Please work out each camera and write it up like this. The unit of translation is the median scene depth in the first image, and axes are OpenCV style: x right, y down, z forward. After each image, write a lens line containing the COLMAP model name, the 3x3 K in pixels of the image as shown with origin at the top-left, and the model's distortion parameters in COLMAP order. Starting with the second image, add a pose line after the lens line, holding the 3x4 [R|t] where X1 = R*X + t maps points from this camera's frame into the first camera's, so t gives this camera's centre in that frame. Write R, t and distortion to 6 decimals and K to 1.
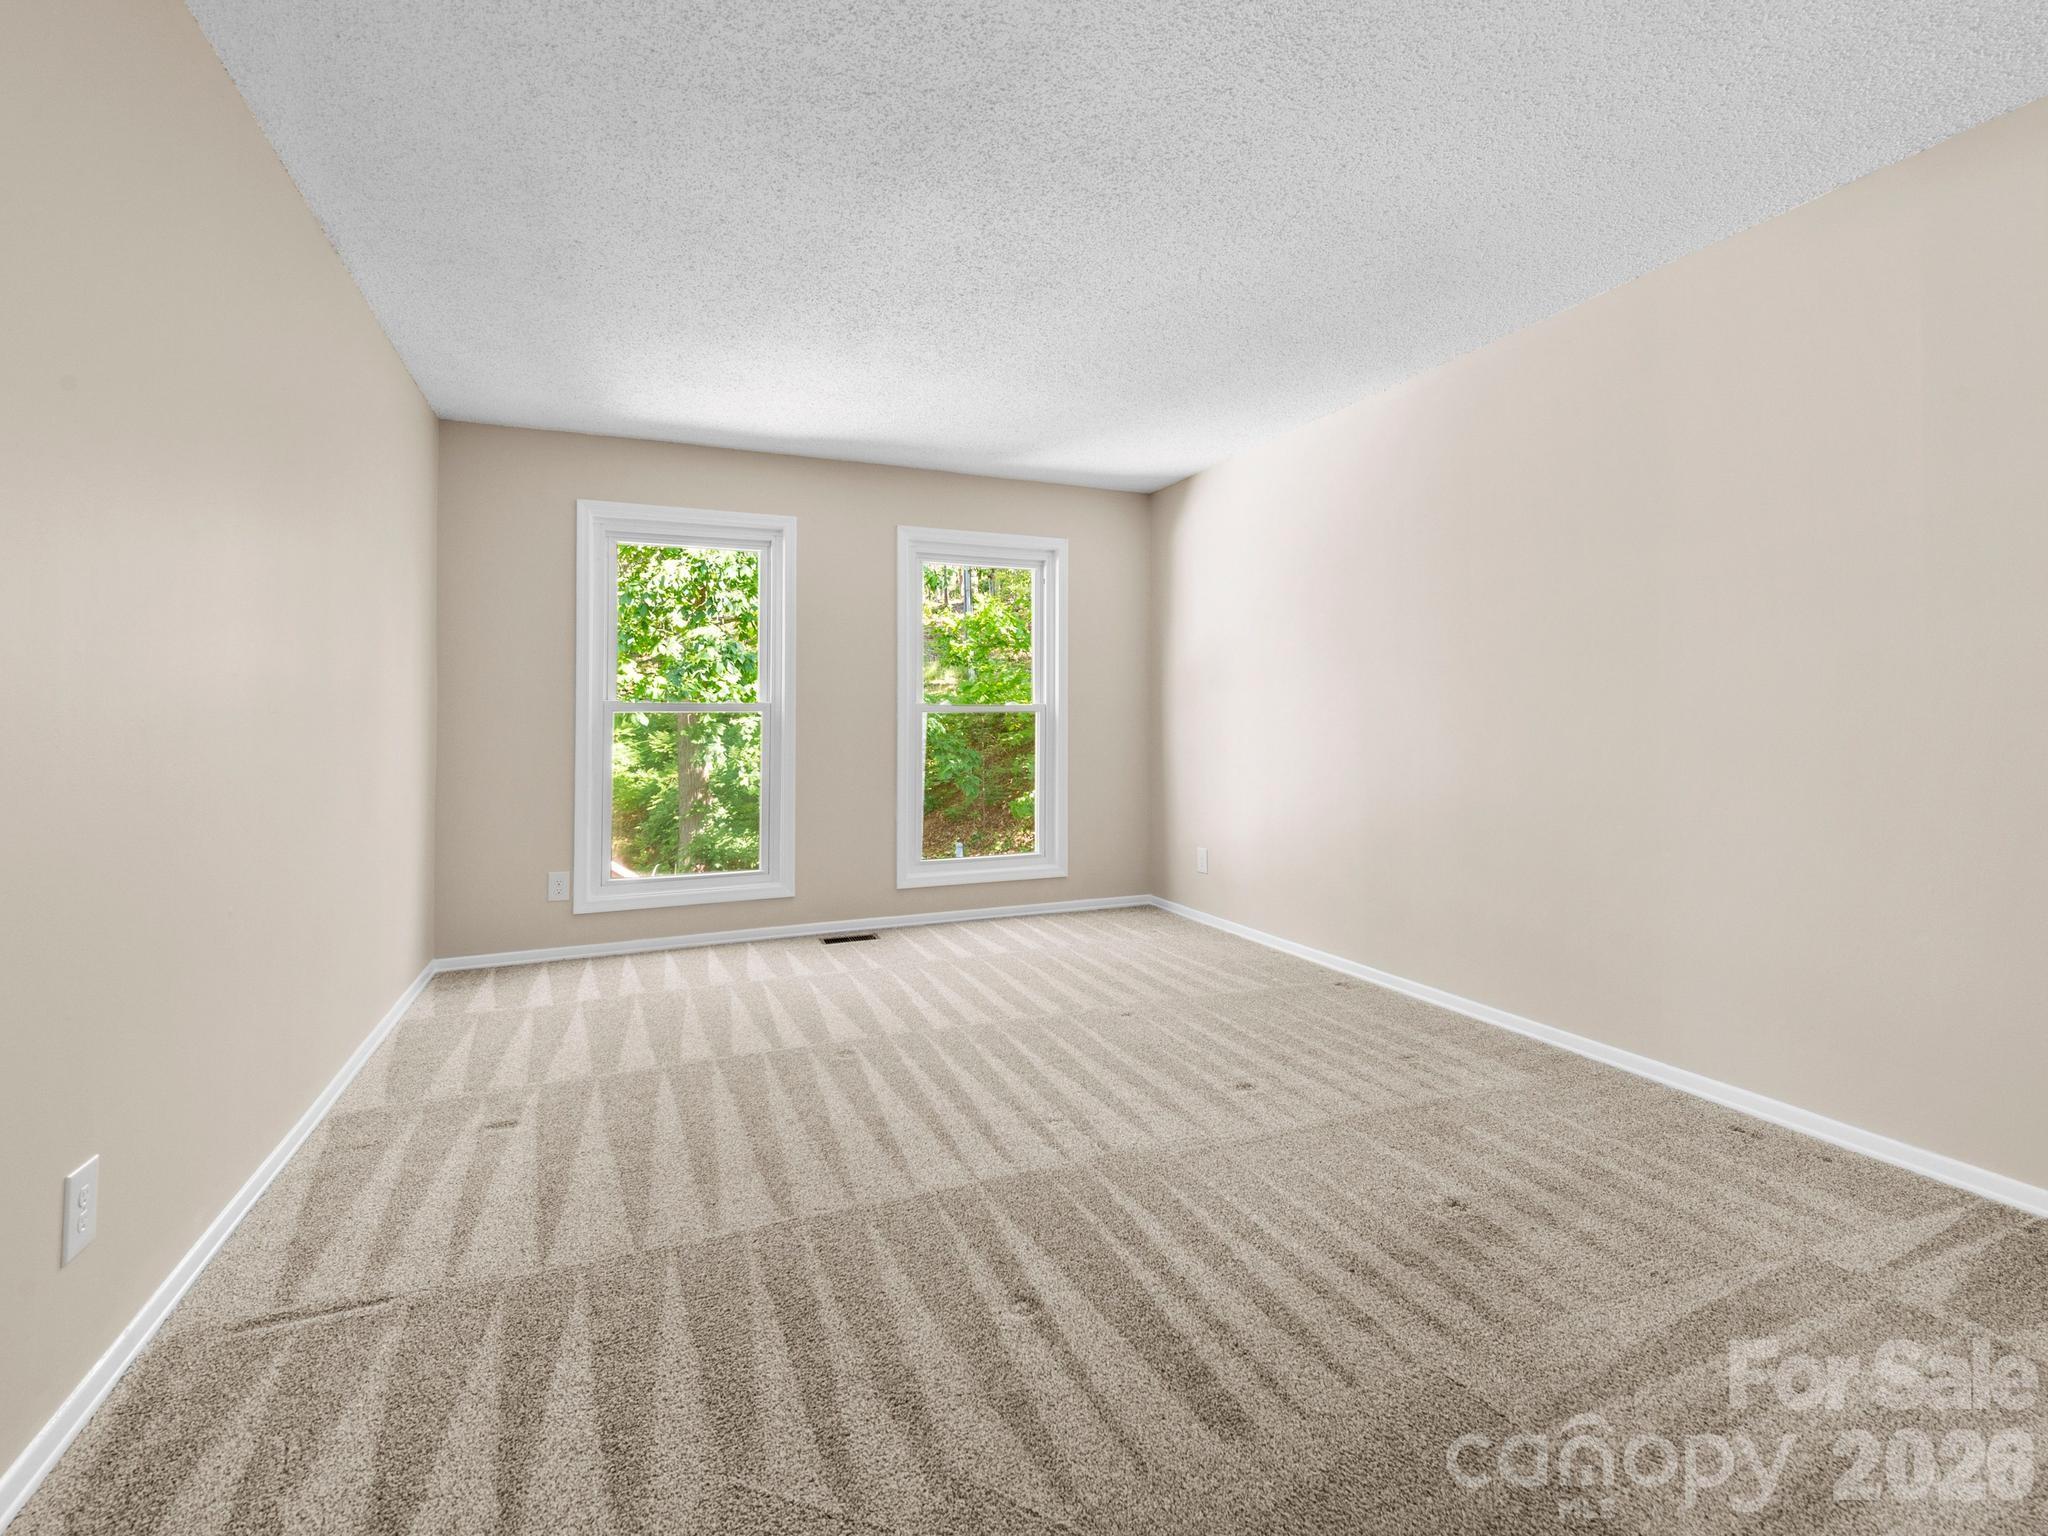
lens RADIAL K [[913.7, 0, 1058.8], [0, 913.7, 717.0], [0, 0, 1]] dist [0.020797, -0.003525]
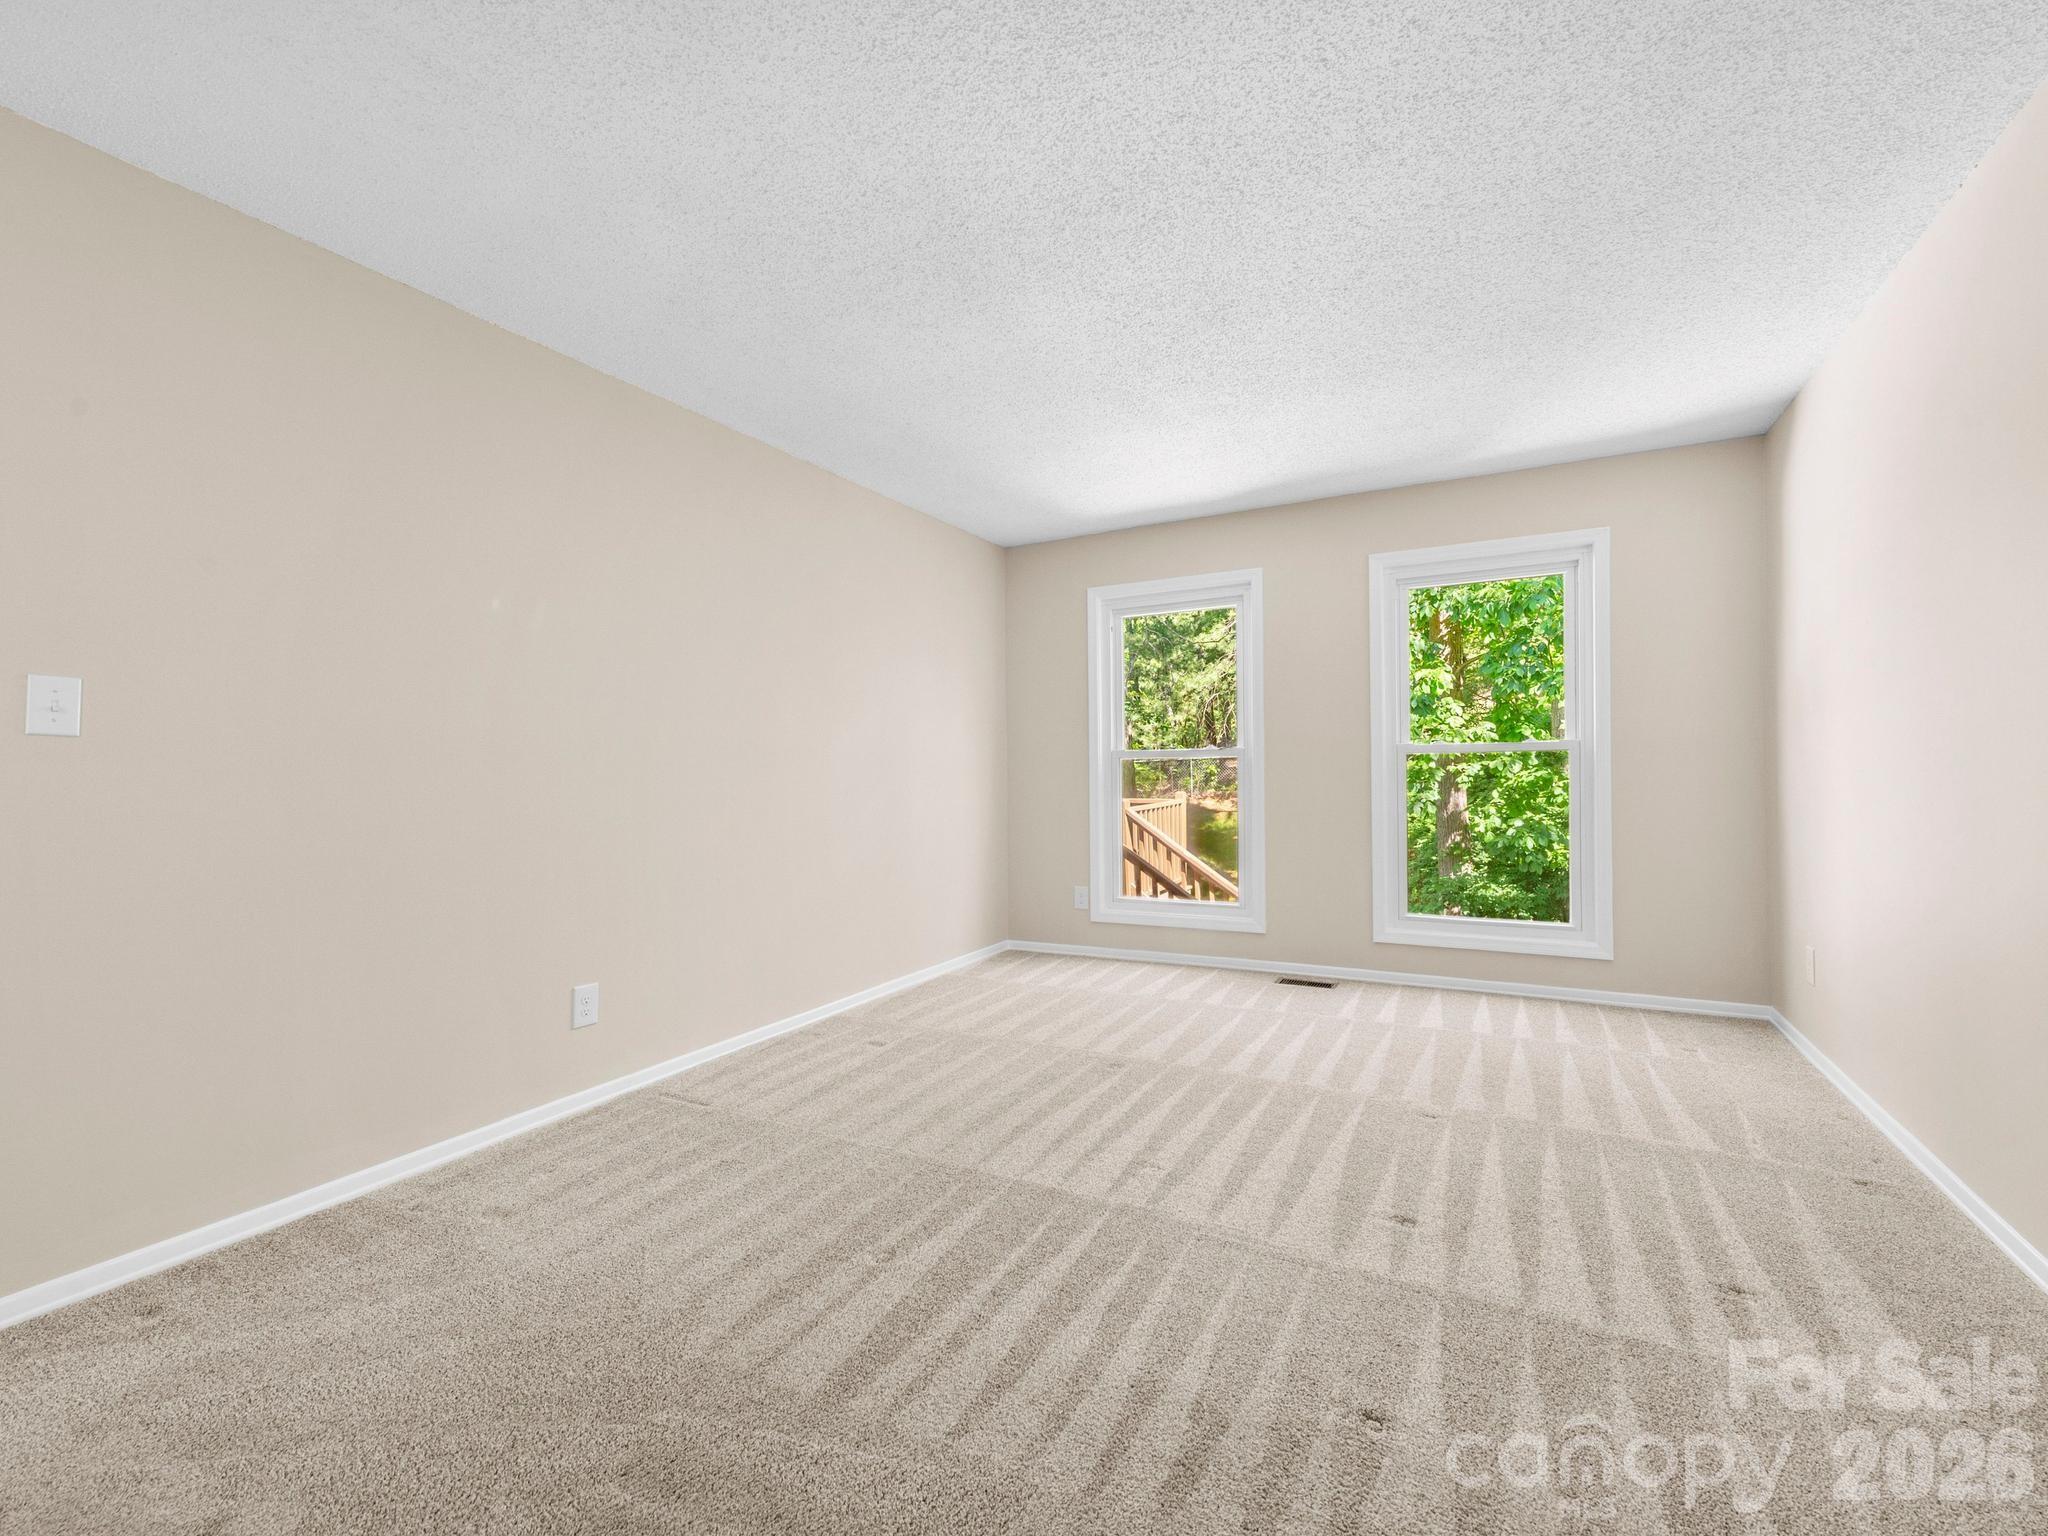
lens RADIAL K [[913.7, 0, 1023.8], [0, 913.7, 768.8], [0, 0, 1]] dist [0.020797, -0.003525]
pose [[0.635267, -0.005047, -0.772276, 0.546383], [0.015313, 0.999864, 0.006062, -0.001944], [0.772141, -0.015677, 0.635258, 0.209470]]
